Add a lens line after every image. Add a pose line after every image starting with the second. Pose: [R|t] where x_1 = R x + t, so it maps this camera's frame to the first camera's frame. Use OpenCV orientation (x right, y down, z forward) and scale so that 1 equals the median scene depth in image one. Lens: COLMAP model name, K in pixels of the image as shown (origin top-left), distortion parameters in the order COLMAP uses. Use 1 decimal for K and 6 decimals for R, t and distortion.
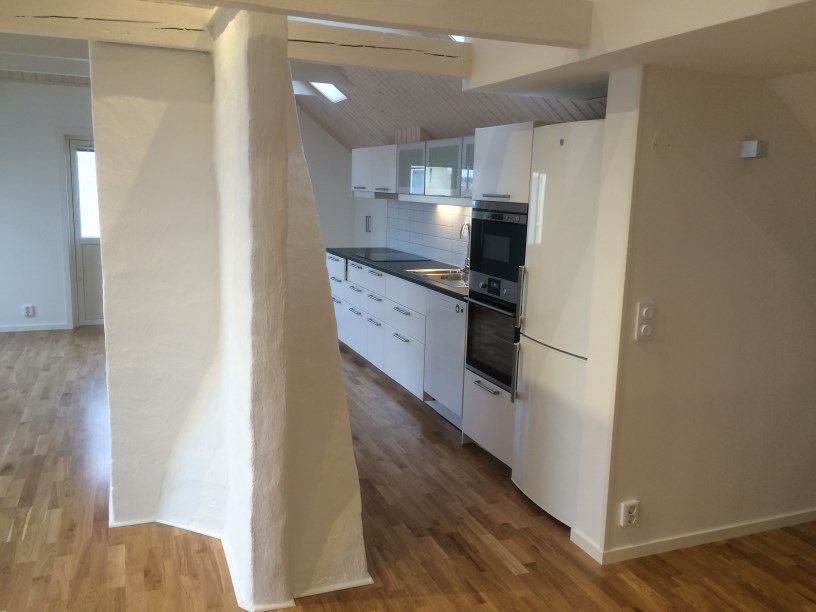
lens RADIAL K [[692.4, 0, 406.2], [0, 692.4, 300.9], [0, 0, 1]] dist [0.080973, -0.104425]
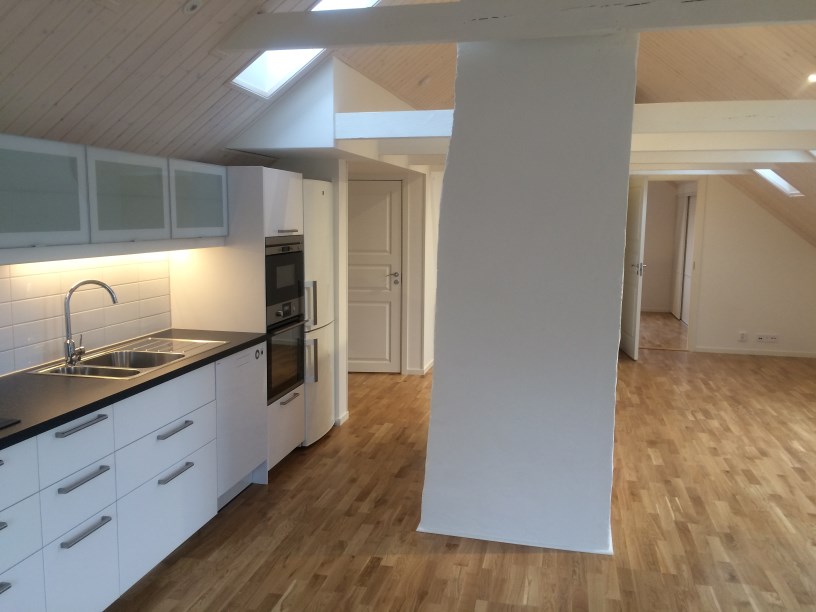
lens RADIAL K [[692.4, 0, 405.9], [0, 692.4, 302.2], [0, 0, 1]] dist [0.080973, -0.104425]
pose [[-0.818598, -0.108460, 0.564033, -0.824462], [0.061404, 0.959855, 0.273691, -0.405520], [-0.571075, 0.258677, -0.779076, 2.158685]]
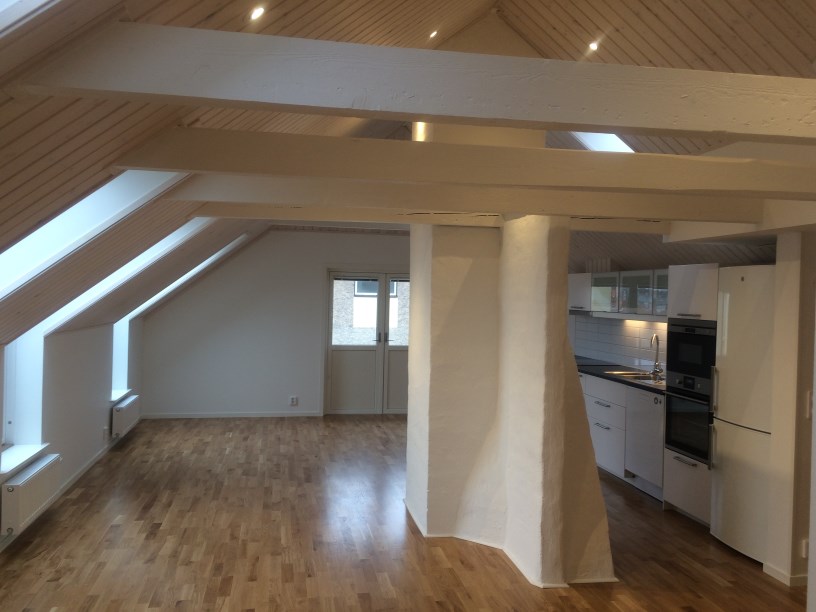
lens RADIAL K [[692.4, 0, 407.8], [0, 692.4, 304.4], [0, 0, 1]] dist [0.080973, -0.104425]
pose [[0.980147, -0.002955, -0.198252, -0.163122], [-0.027865, 0.987913, -0.152487, 0.061591], [0.196307, 0.154984, 0.968217, -0.513325]]
